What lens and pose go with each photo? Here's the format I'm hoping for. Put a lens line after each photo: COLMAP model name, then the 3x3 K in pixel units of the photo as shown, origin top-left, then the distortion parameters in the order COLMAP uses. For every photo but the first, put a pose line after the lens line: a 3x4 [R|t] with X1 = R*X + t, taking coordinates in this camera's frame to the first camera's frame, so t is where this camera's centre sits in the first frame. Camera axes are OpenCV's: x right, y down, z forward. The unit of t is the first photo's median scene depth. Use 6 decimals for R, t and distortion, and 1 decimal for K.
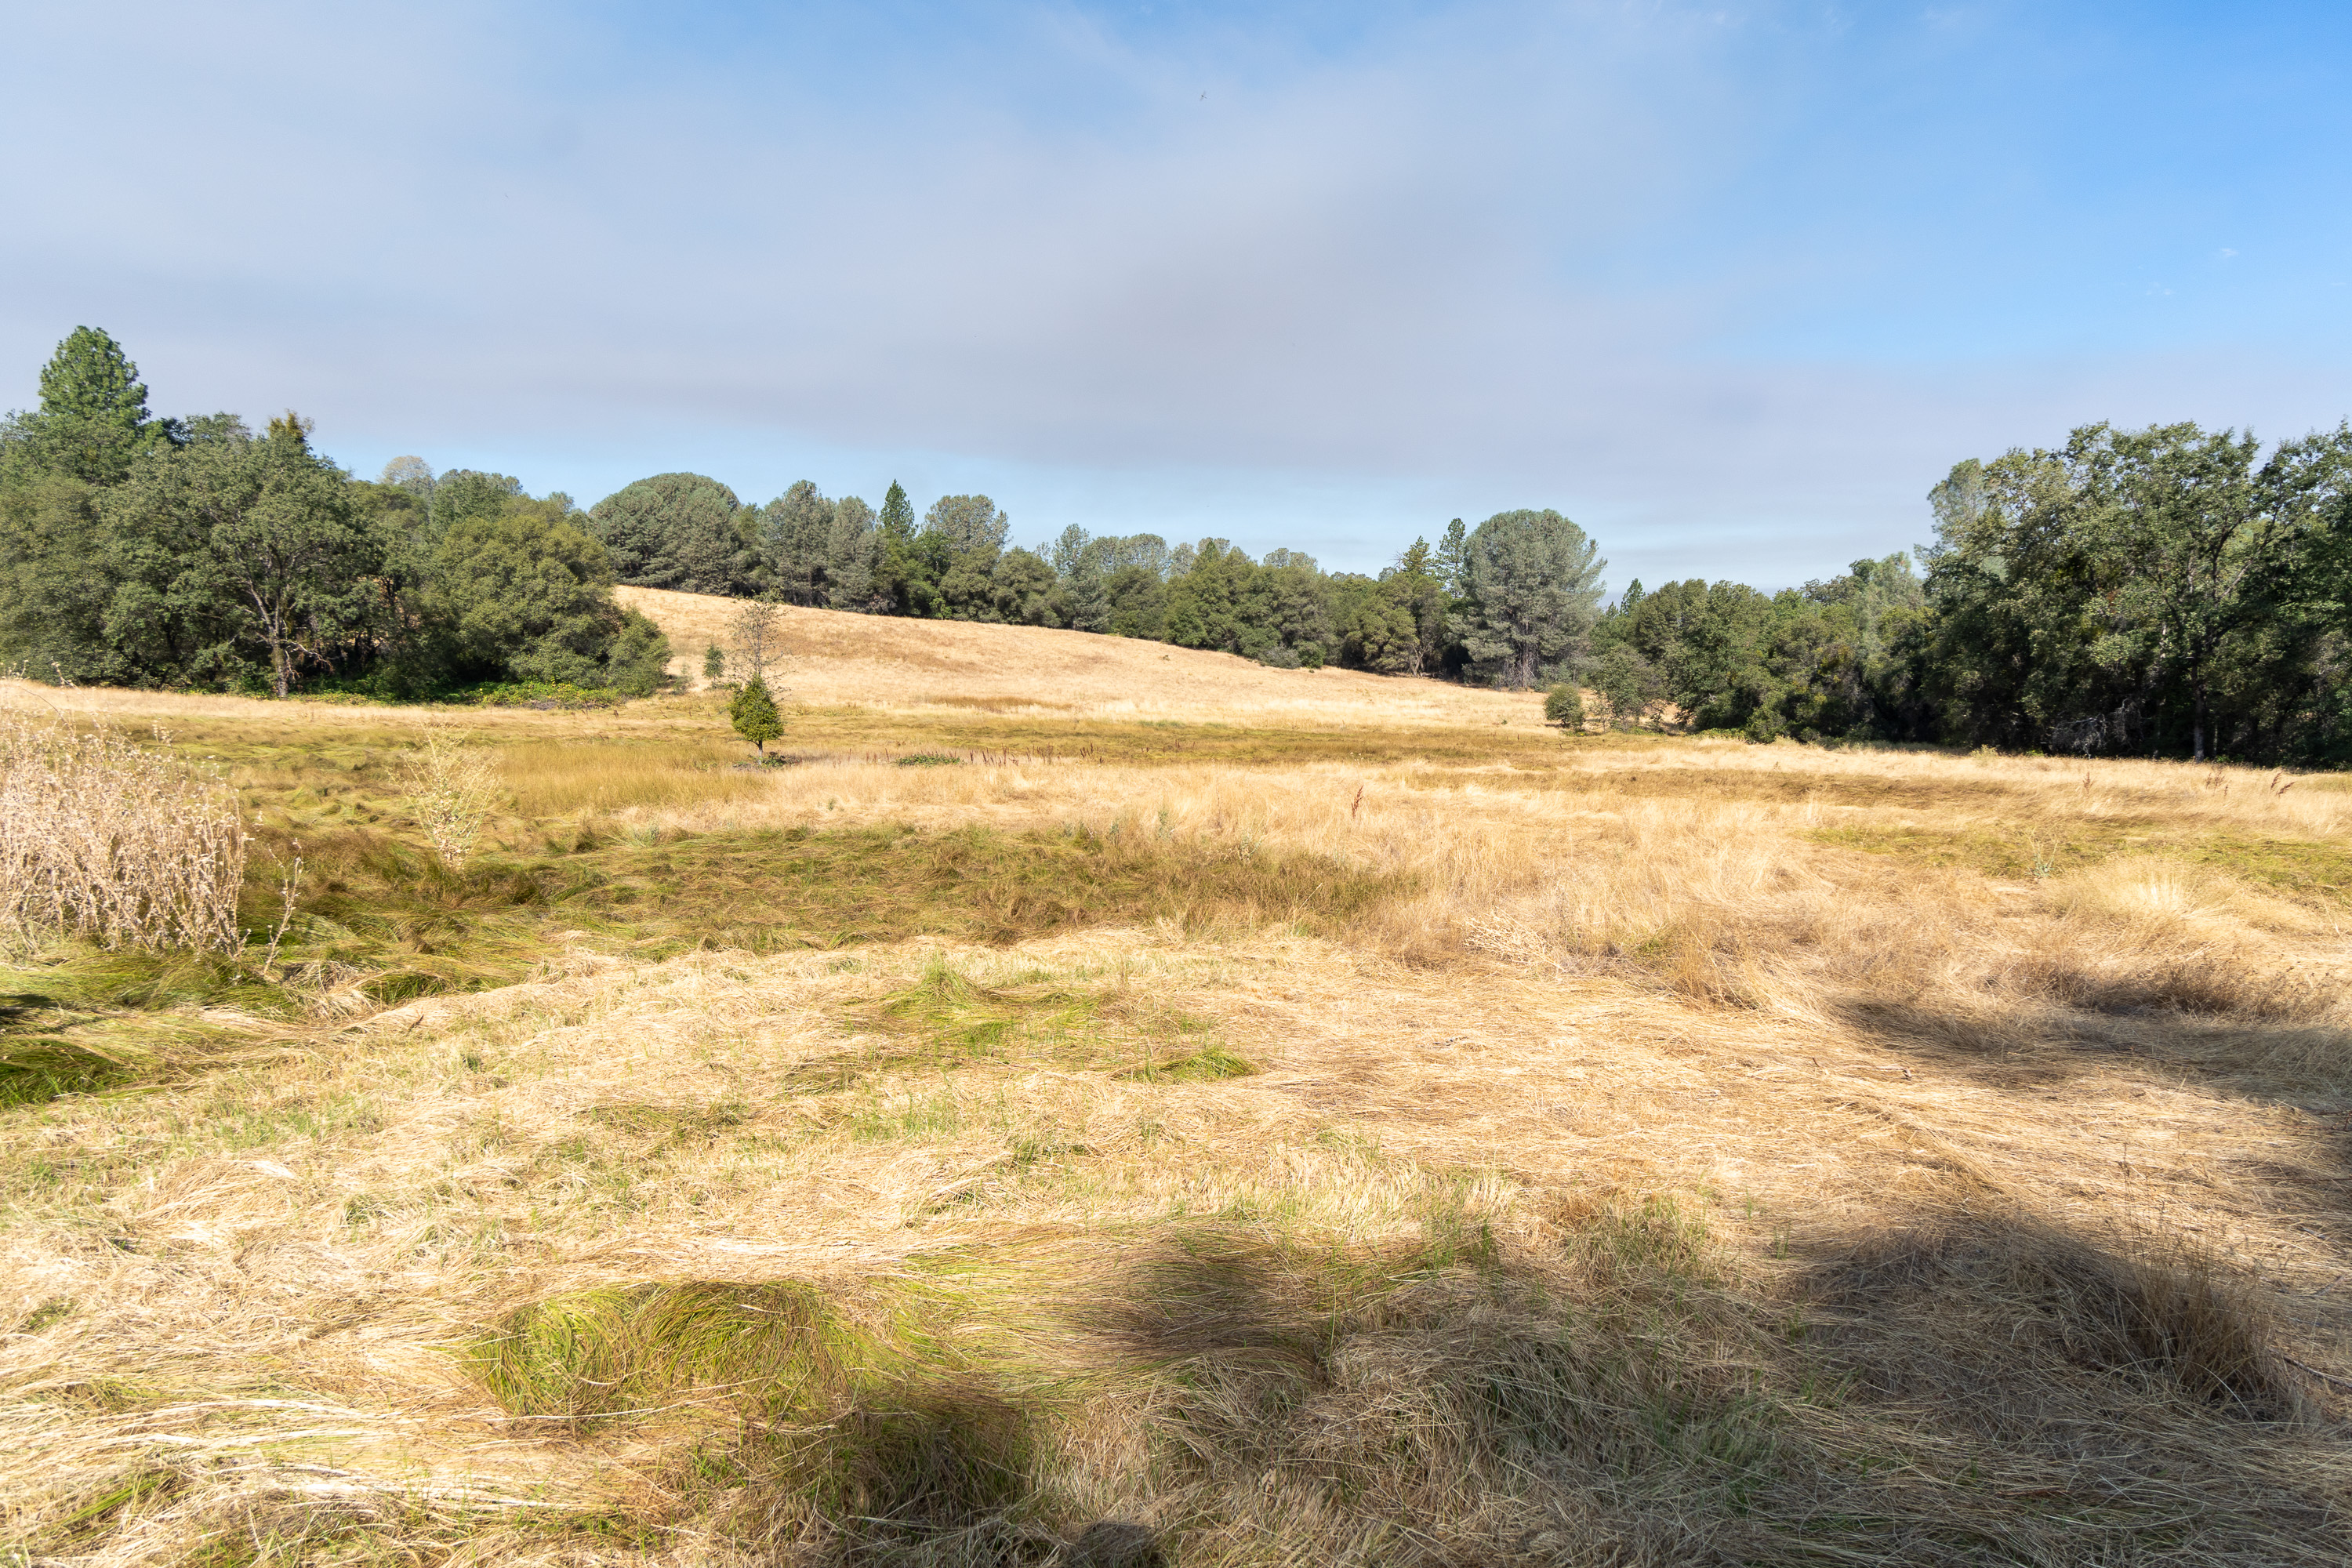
lens RADIAL K [[1291.1, 0, 1176.0], [0, 1291.1, 784.0], [0, 0, 1]] dist [0.001525, 0.000005]
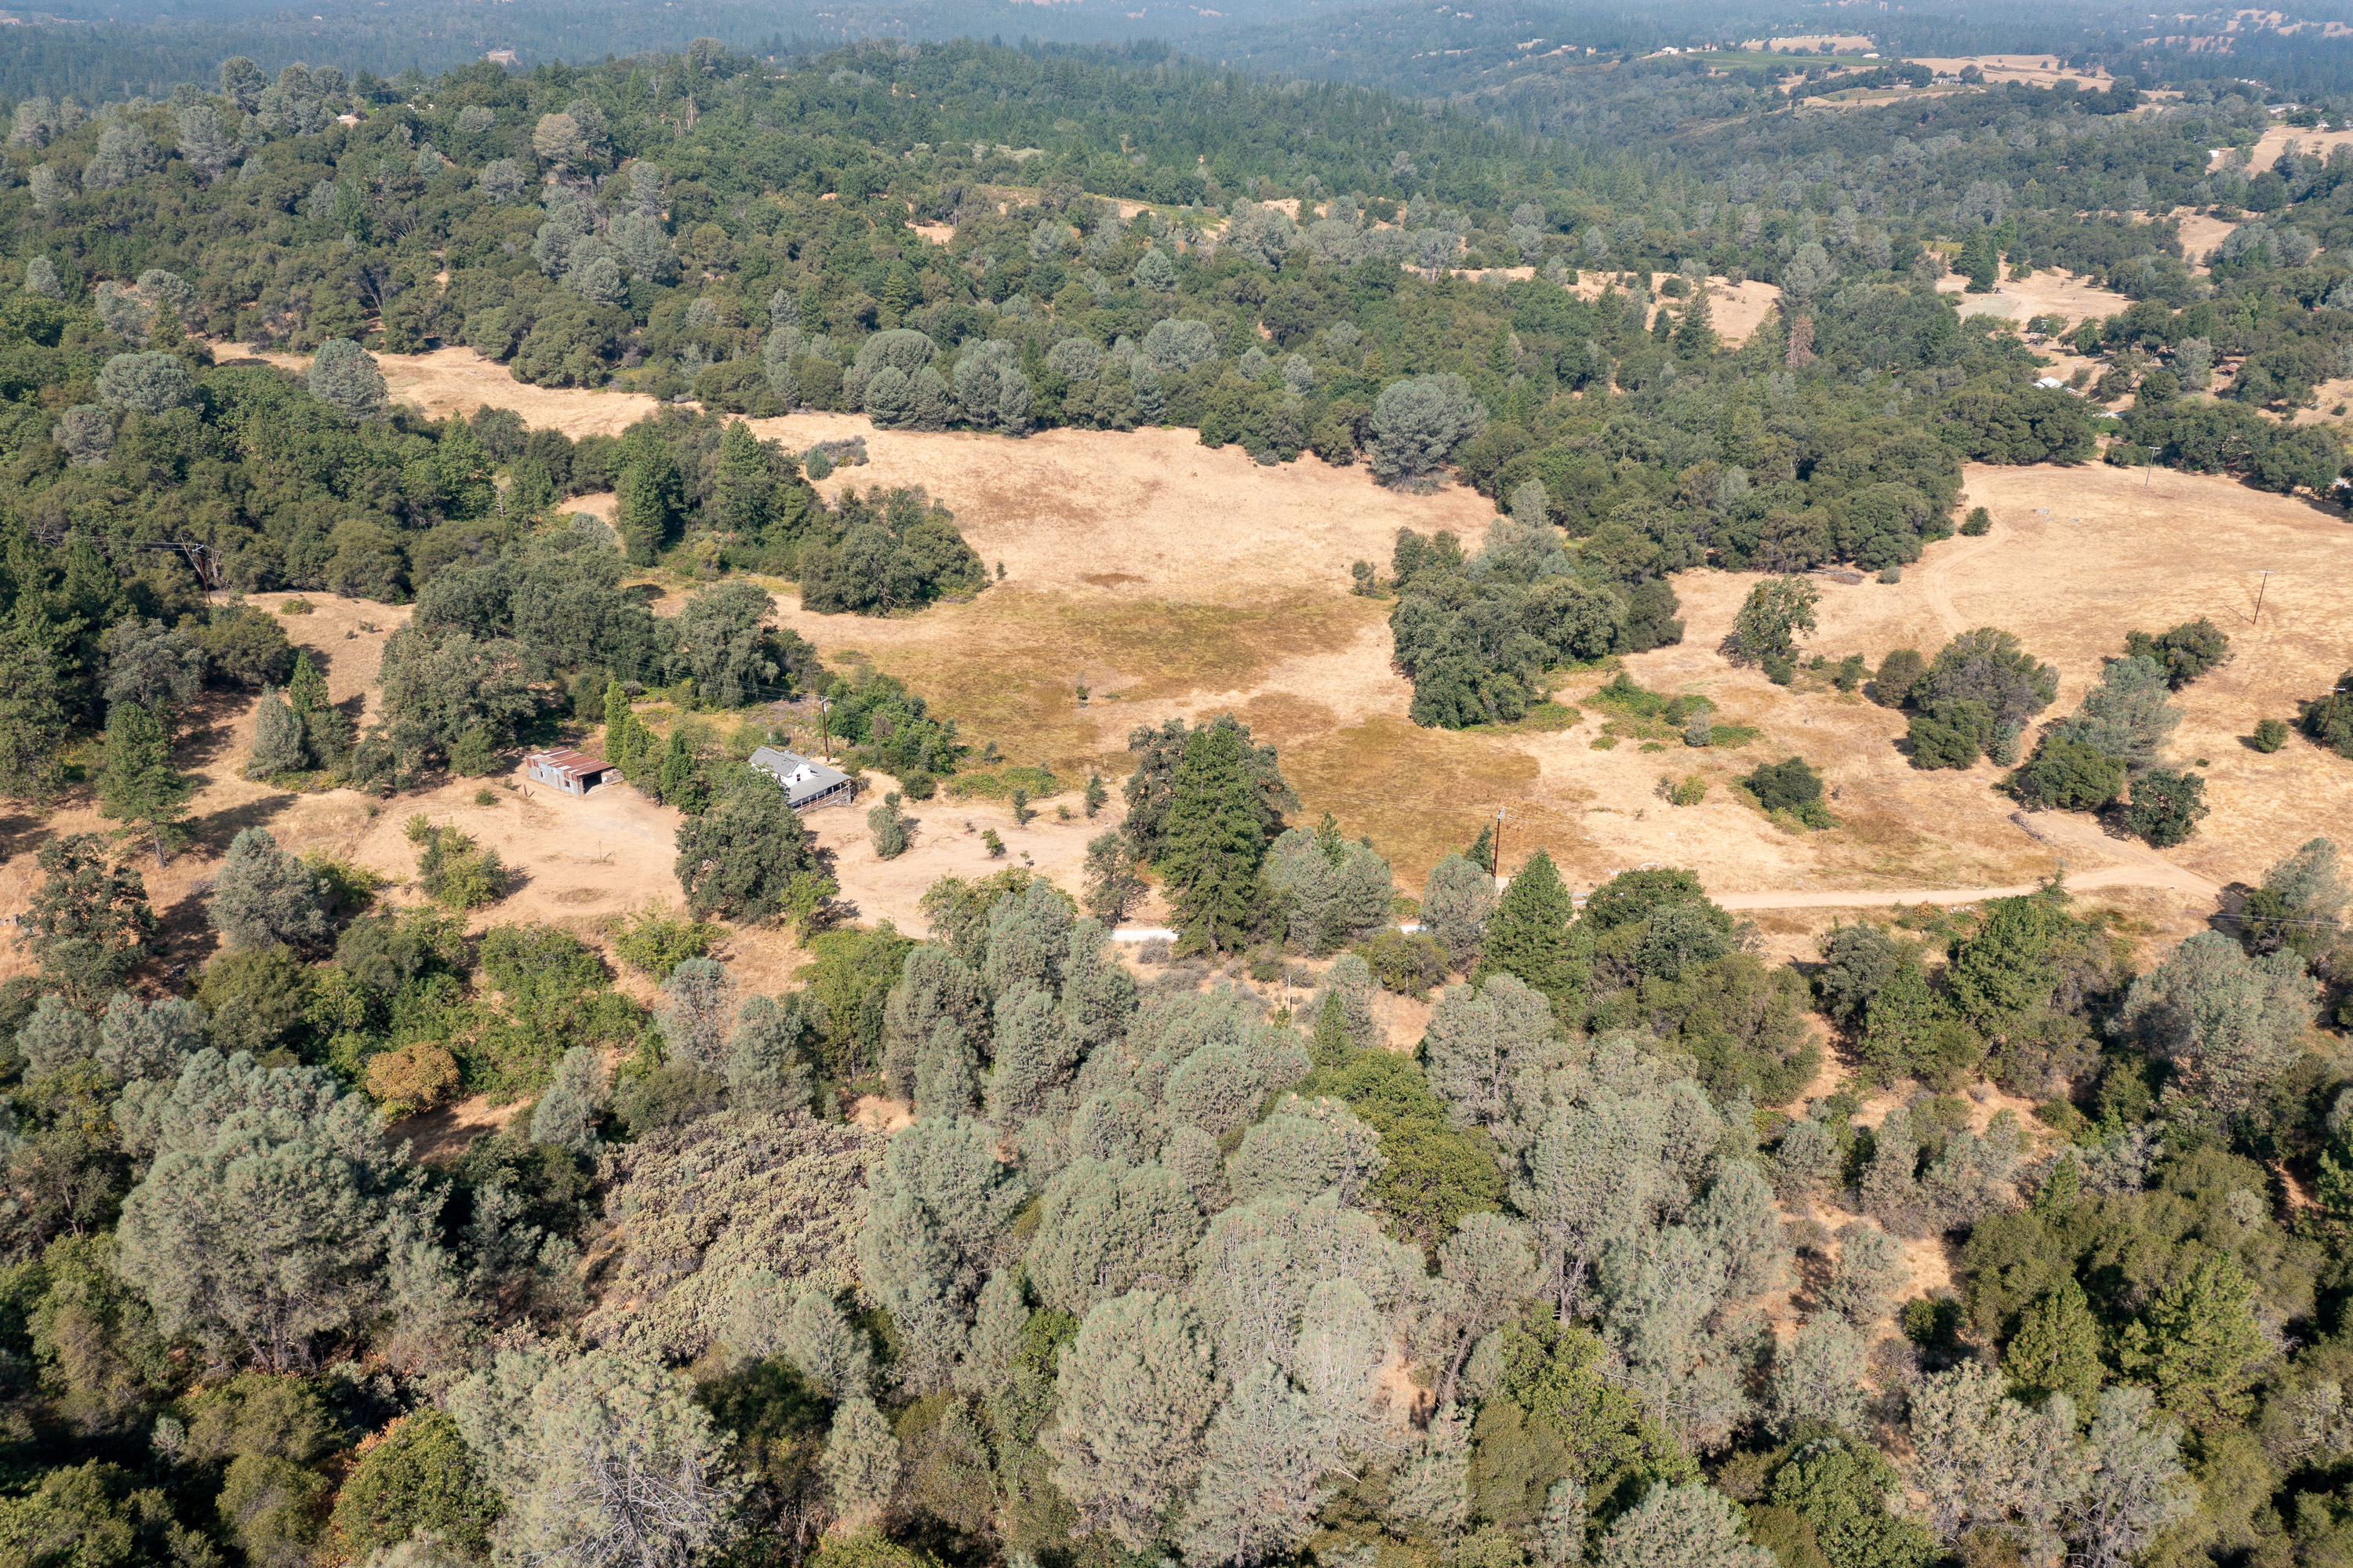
lens RADIAL K [[1845.2, 0, 1176.5], [0, 1845.2, 784.0], [0, 0, 1]] dist [-0.001430, -0.002676]
pose [[0.997853, 0.034206, -0.055844, 0.110263], [-0.013658, 0.942692, 0.333386, -0.487870], [0.064047, -0.331908, 0.941135, -1.357152]]
